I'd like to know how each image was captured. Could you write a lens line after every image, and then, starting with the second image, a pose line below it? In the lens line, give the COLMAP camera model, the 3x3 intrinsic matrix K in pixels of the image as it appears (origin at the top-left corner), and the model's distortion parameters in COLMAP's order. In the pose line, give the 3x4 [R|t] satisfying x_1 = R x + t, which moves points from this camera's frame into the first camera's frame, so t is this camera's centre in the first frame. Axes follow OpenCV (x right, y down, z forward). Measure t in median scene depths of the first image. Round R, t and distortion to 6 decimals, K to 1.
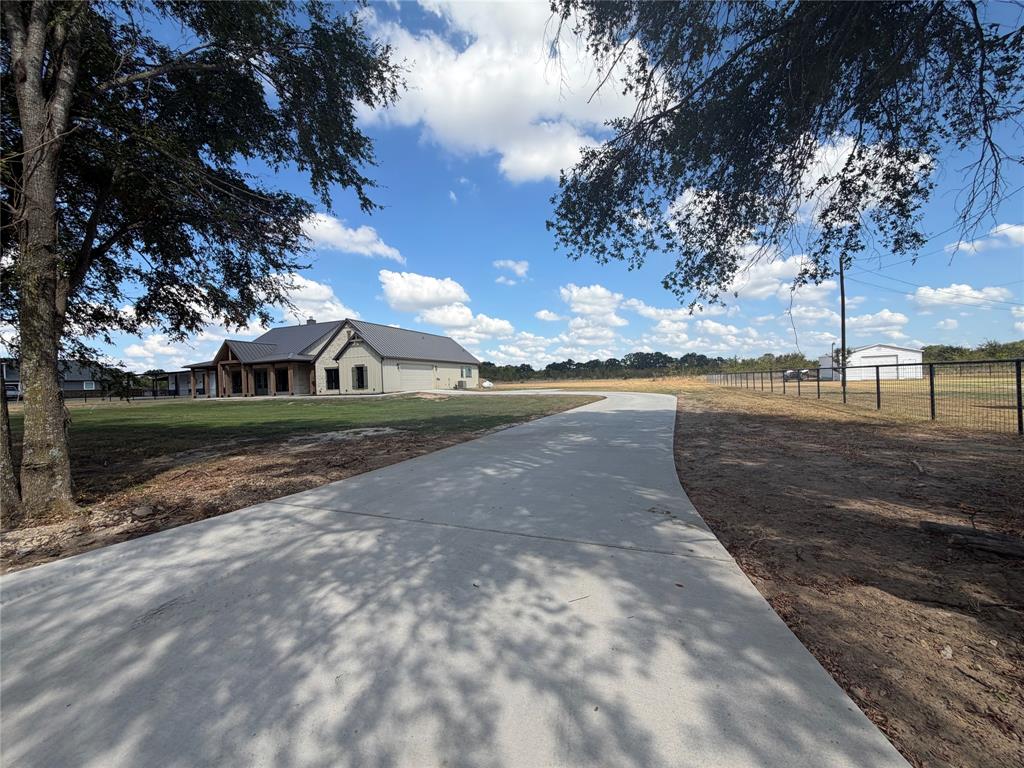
lens RADIAL K [[407.0, 0, 510.9], [0, 407.0, 381.6], [0, 0, 1]] dist [-0.000146, 0.000221]
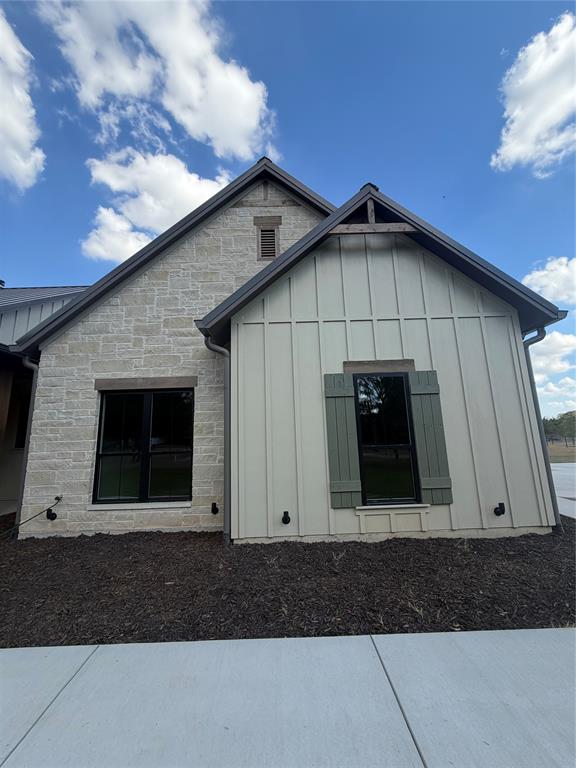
lens RADIAL K [[305.2, 0, 285.8], [0, 305.2, 380.8], [0, 0, 1]] dist [-0.000146, 0.000221]
pose [[0.931029, 0.073075, 0.357555, -0.441717], [-0.002368, 0.980937, -0.194312, -0.007298], [-0.364938, 0.180064, 0.913454, 0.865863]]
